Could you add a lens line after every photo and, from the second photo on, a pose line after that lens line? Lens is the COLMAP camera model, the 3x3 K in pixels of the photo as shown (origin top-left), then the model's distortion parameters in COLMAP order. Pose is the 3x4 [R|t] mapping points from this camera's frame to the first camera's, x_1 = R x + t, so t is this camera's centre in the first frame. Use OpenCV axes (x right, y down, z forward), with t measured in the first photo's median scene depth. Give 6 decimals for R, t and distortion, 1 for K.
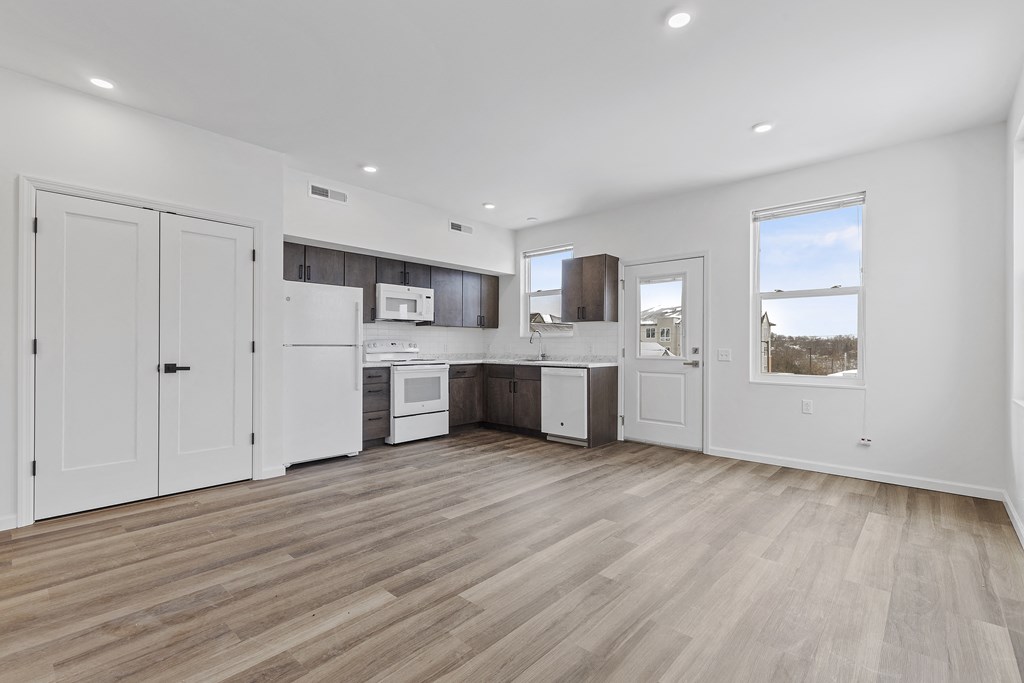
lens RADIAL K [[466.6, 0, 516.6], [0, 466.6, 345.1], [0, 0, 1]] dist [0.010272, -0.000146]
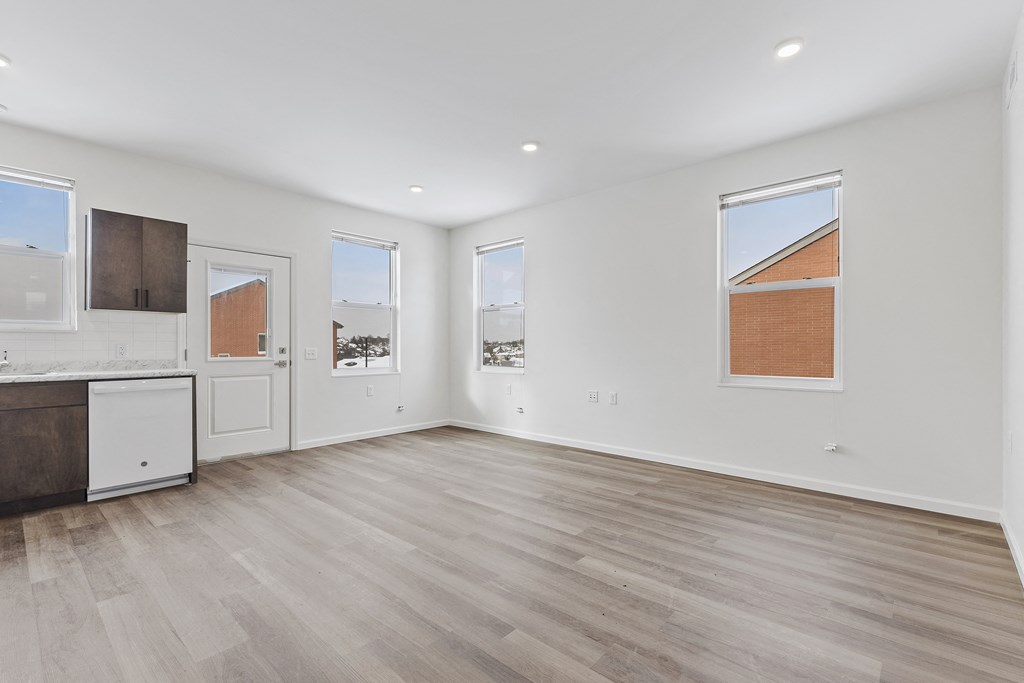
lens RADIAL K [[466.6, 0, 518.3], [0, 466.6, 344.7], [0, 0, 1]] dist [0.010272, -0.000146]
pose [[-0.012992, -0.001986, 0.999914, -0.704818], [-0.000458, 0.999998, 0.001980, -0.002956], [-0.999916, -0.000432, -0.012992, 0.577071]]
